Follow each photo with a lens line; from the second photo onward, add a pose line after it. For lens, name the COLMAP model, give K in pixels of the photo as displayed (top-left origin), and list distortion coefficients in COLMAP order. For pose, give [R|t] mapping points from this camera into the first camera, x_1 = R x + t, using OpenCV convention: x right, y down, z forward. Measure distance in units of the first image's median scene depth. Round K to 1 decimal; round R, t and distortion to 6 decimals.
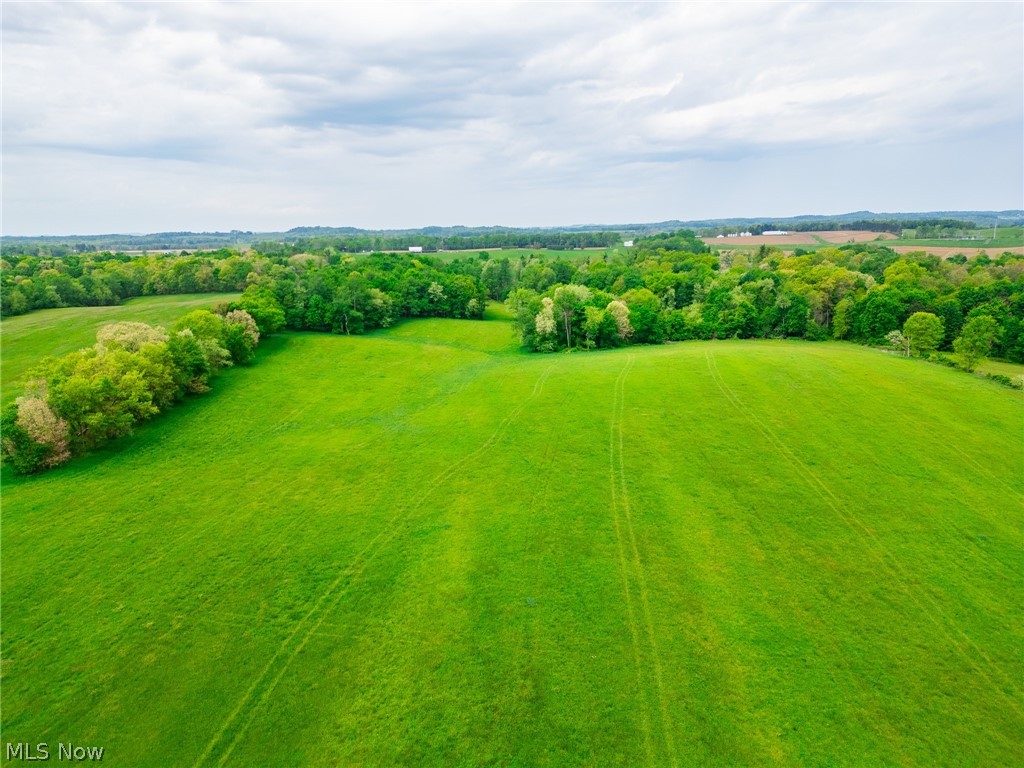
lens RADIAL K [[729.2, 0, 515.0], [0, 729.2, 445.4], [0, 0, 1]] dist [0.137388, -0.100606]
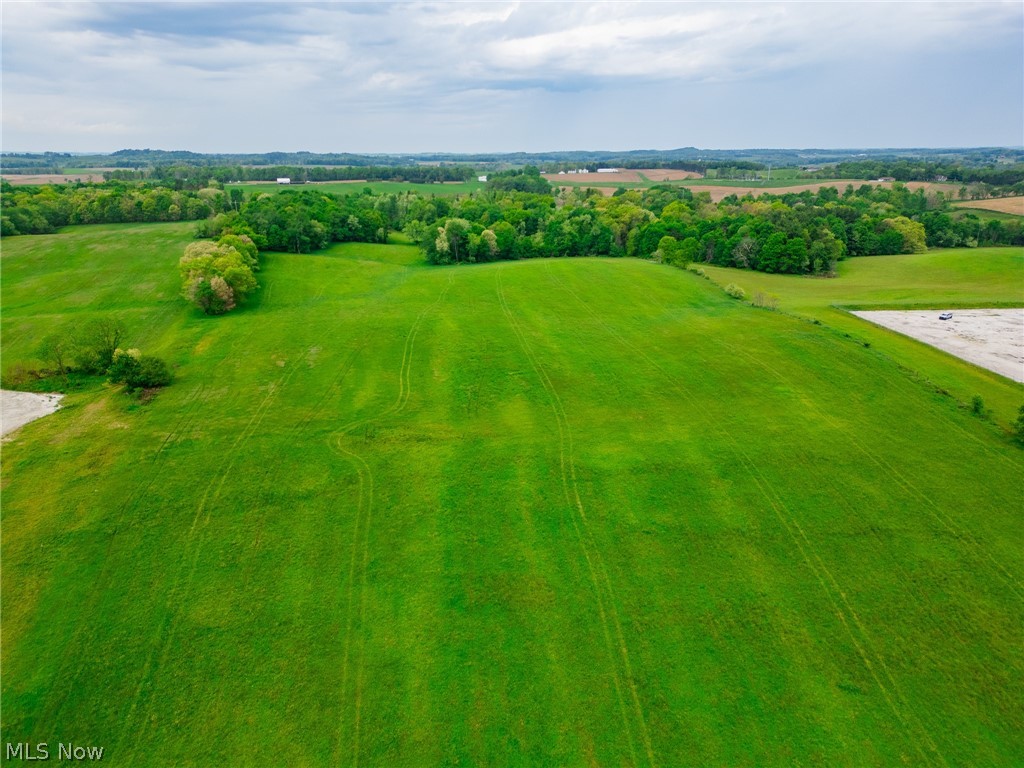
lens RADIAL K [[729.2, 0, 515.0], [0, 729.2, 445.4], [0, 0, 1]] dist [0.137388, -0.100606]
pose [[0.980820, -0.059275, 0.185686, -0.083054], [0.043049, 0.994990, 0.090231, 0.079835], [-0.190104, -0.080507, 0.978458, -0.382496]]
